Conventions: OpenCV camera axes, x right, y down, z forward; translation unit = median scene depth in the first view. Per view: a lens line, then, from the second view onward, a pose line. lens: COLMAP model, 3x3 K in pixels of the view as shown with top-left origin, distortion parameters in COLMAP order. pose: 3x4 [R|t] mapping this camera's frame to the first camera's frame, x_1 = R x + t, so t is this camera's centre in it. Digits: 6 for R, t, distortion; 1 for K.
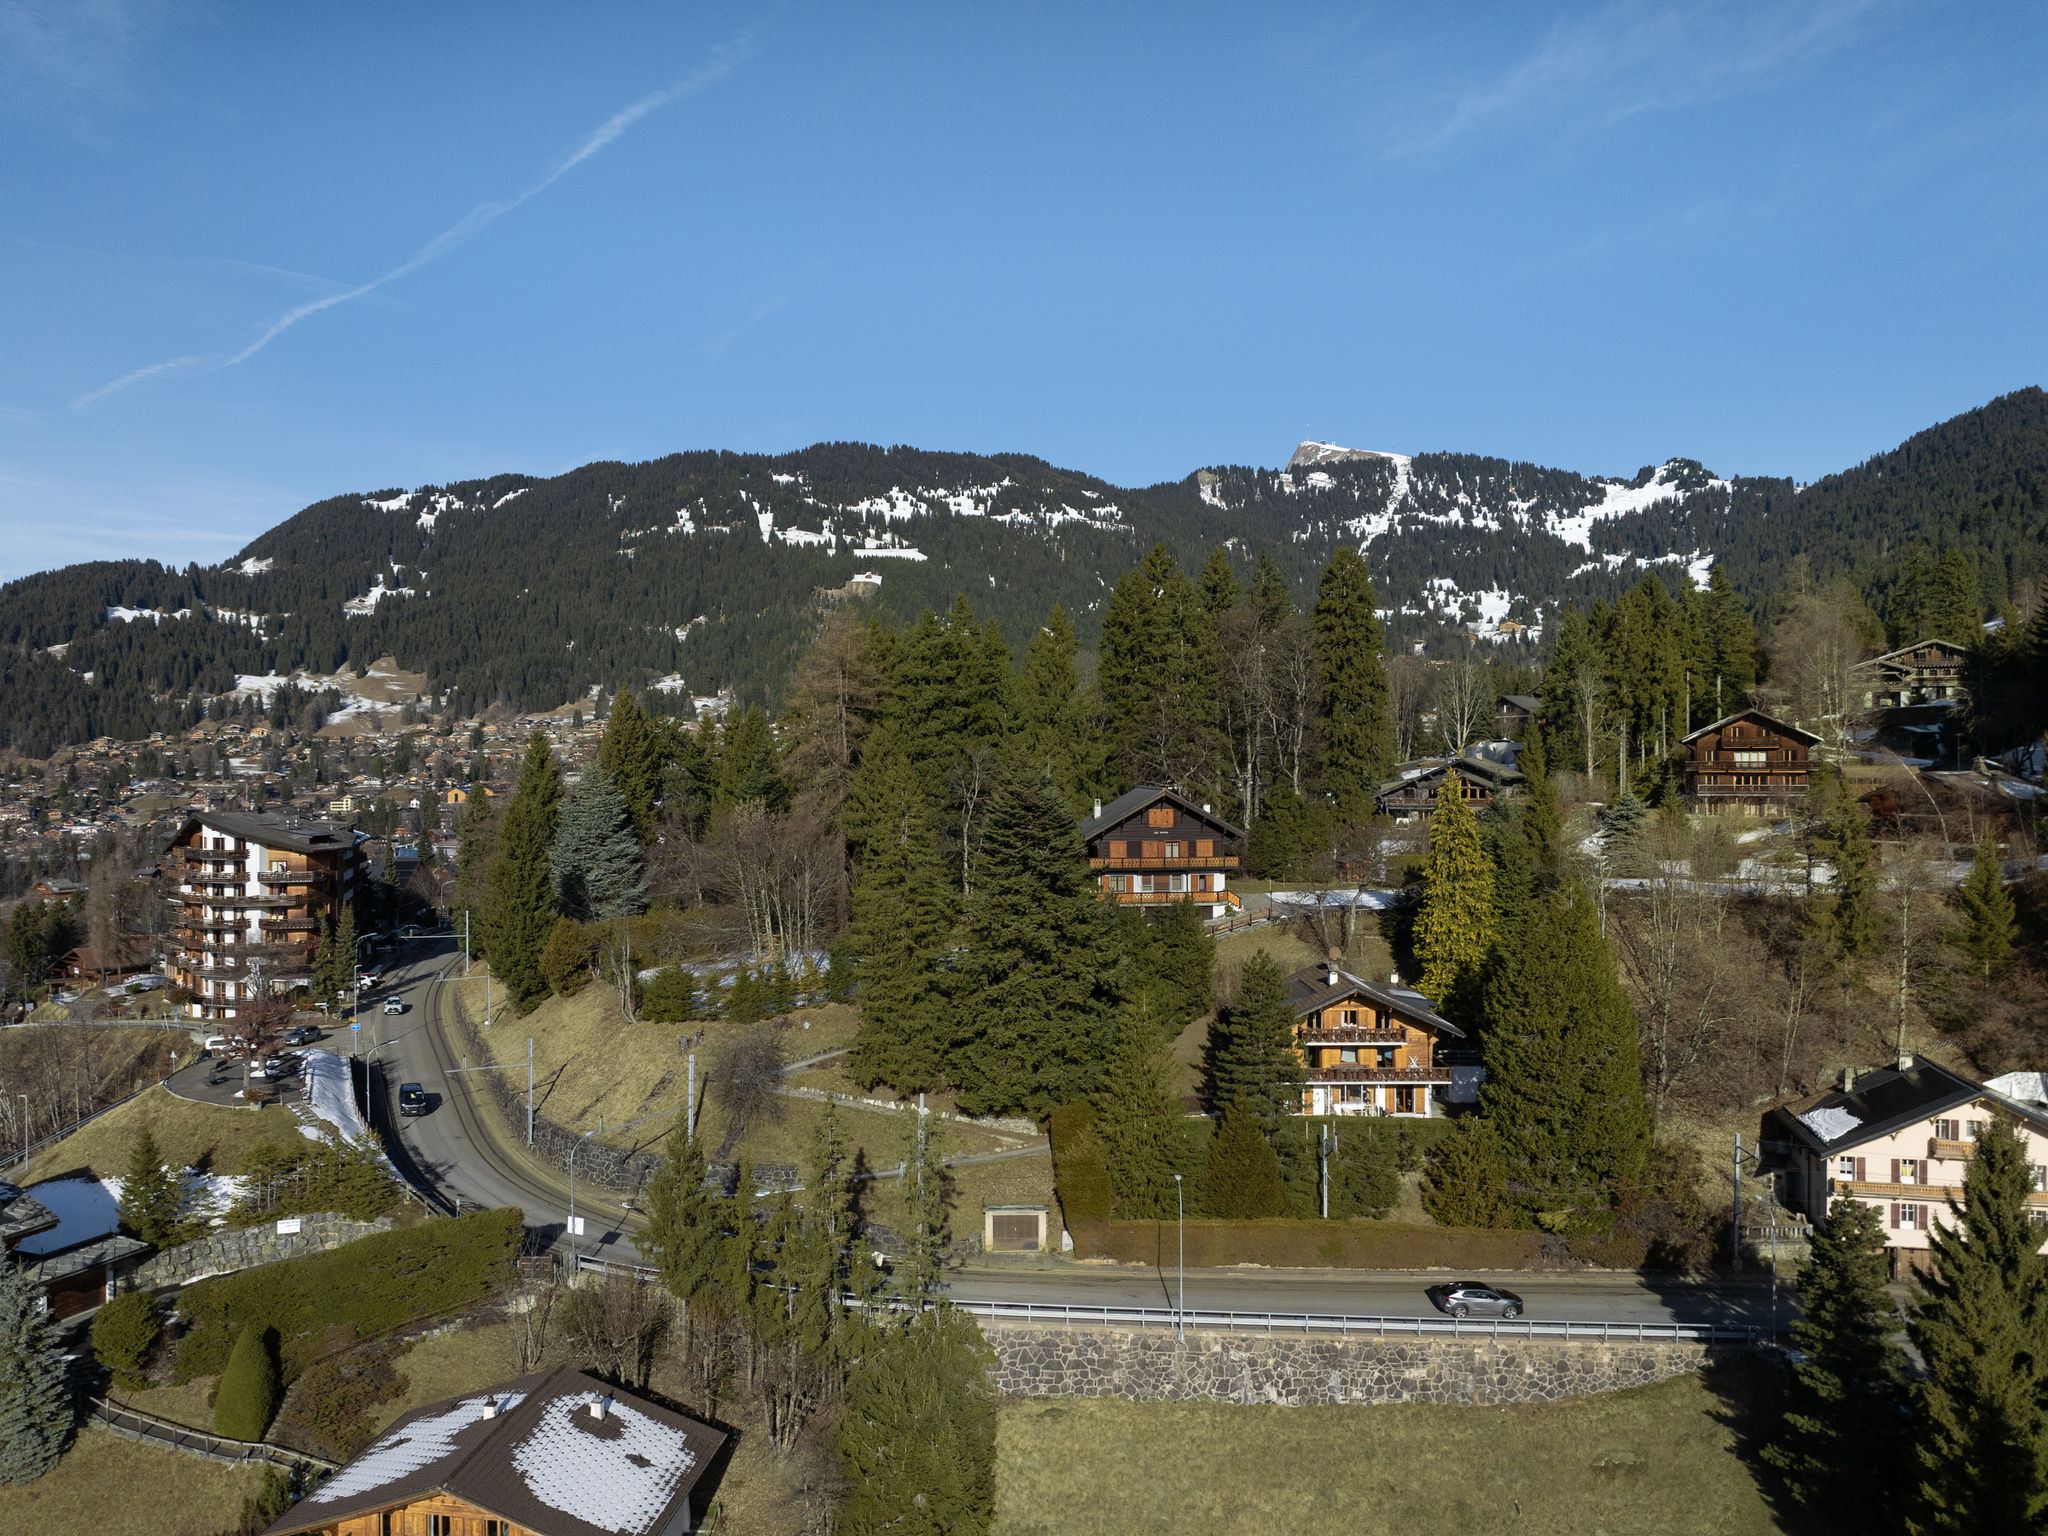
lens RADIAL K [[1407.3, 0, 954.9], [0, 1407.3, 761.6], [0, 0, 1]] dist [-0.019565, -0.003634]
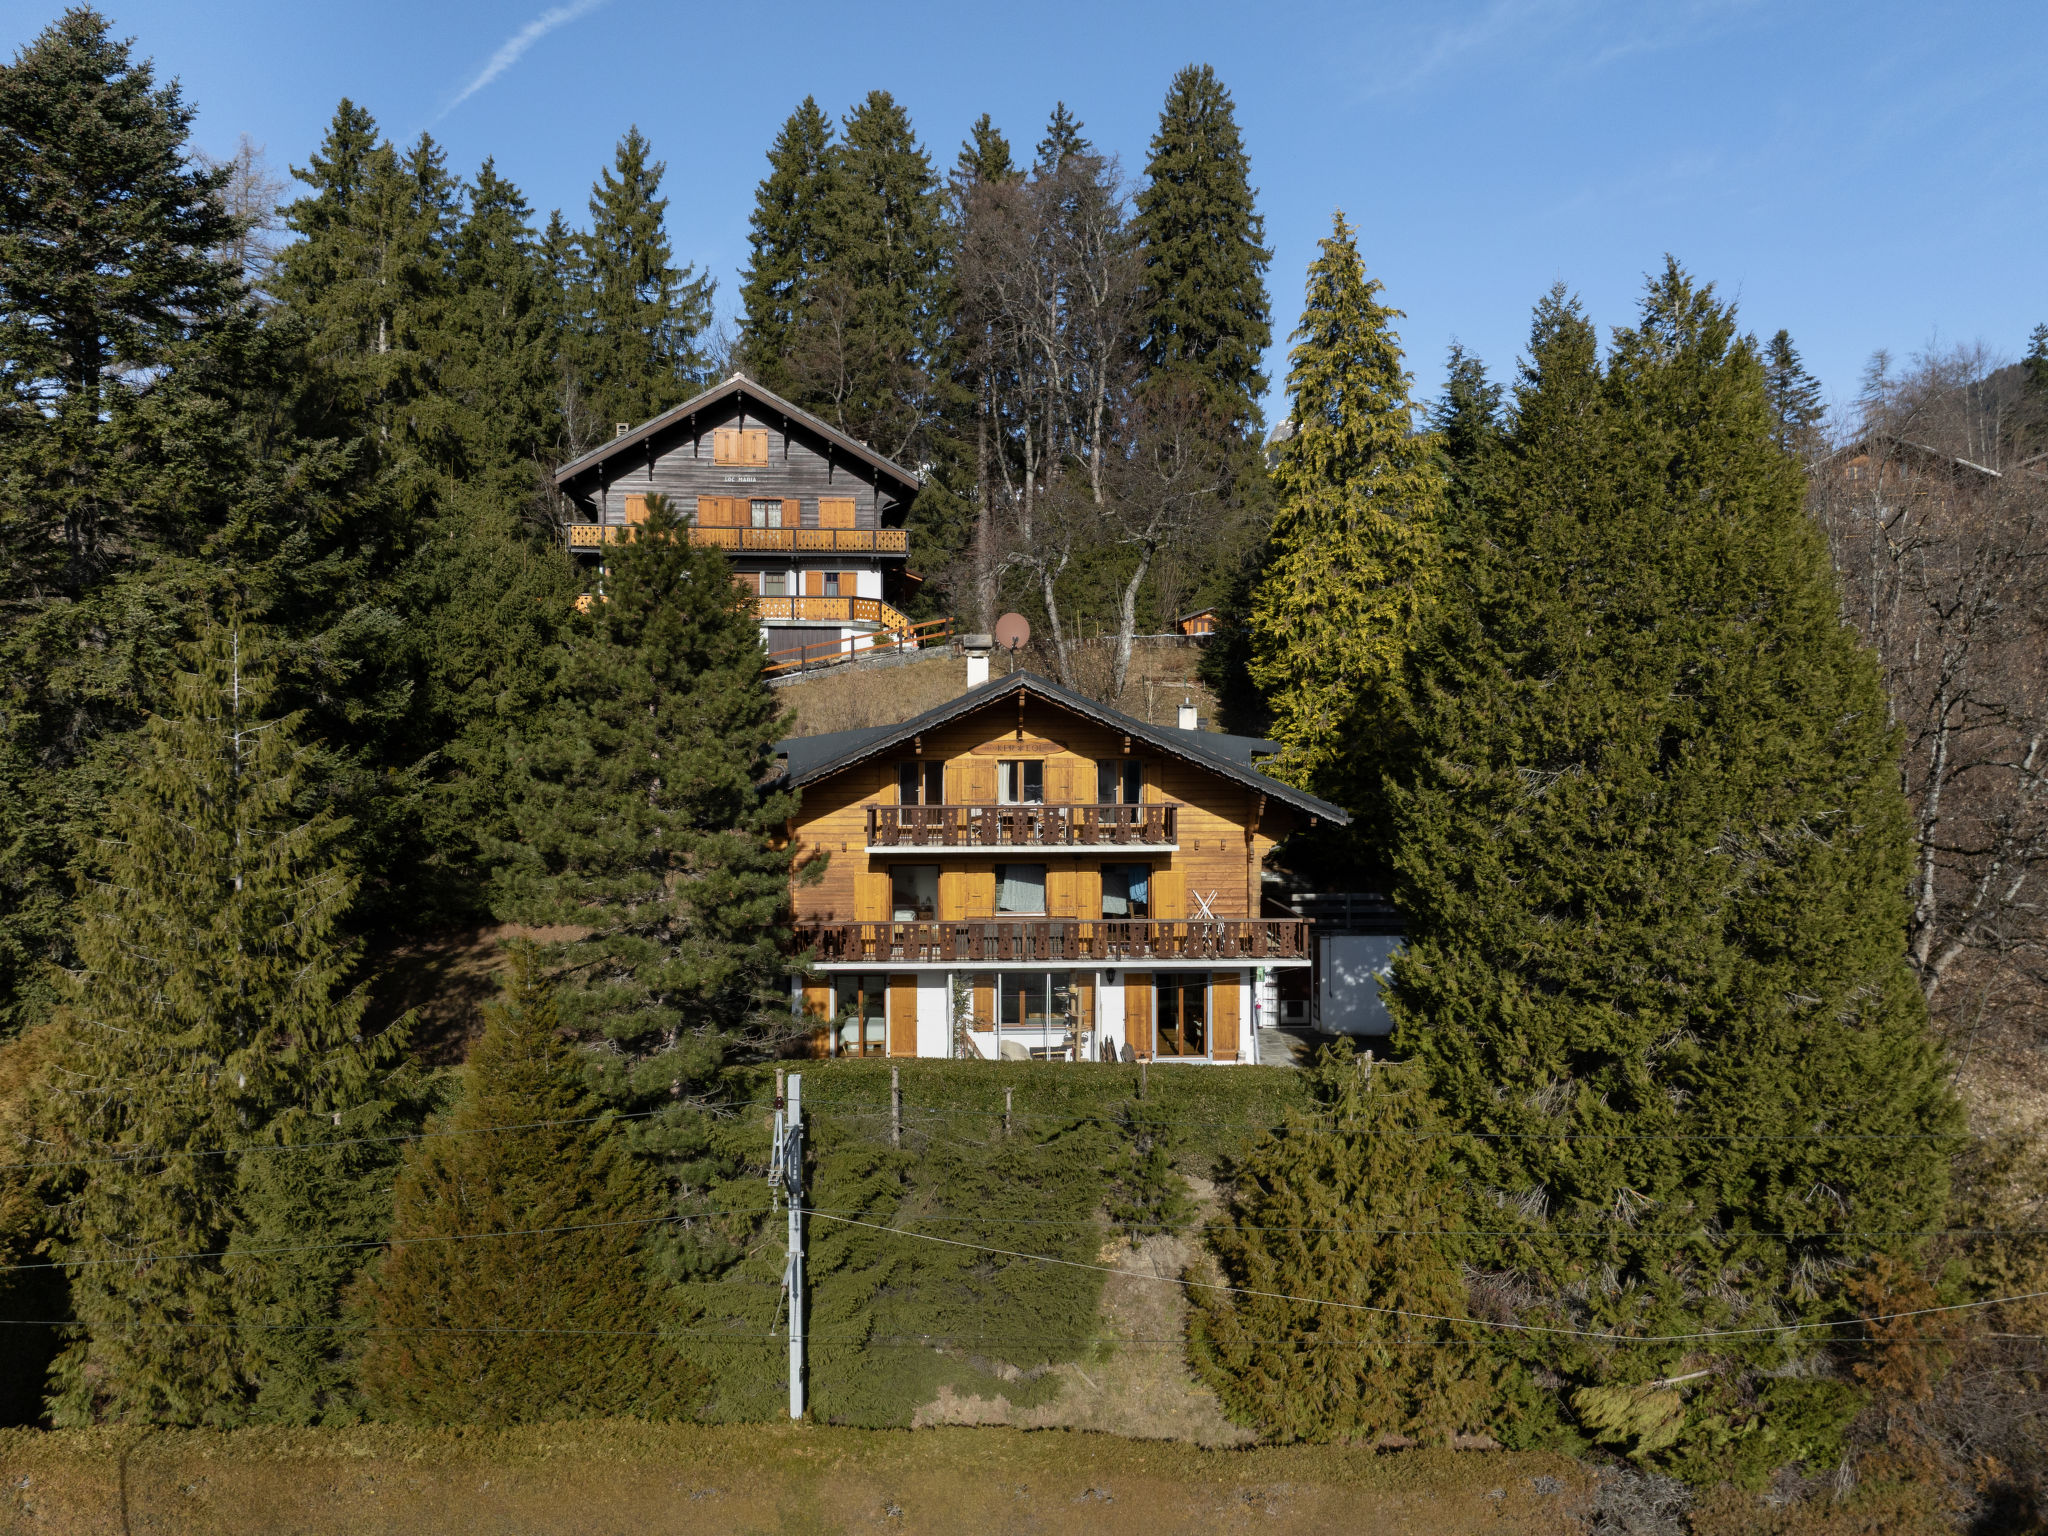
lens RADIAL K [[1465.5, 0, 951.5], [0, 1465.5, 770.1], [0, 0, 1]] dist [-0.020525, -0.002201]
pose [[0.999772, -0.001741, 0.021291, 0.275527], [0.001473, 0.999920, 0.012555, 0.188390], [-0.021312, -0.012521, 0.999694, 0.688404]]
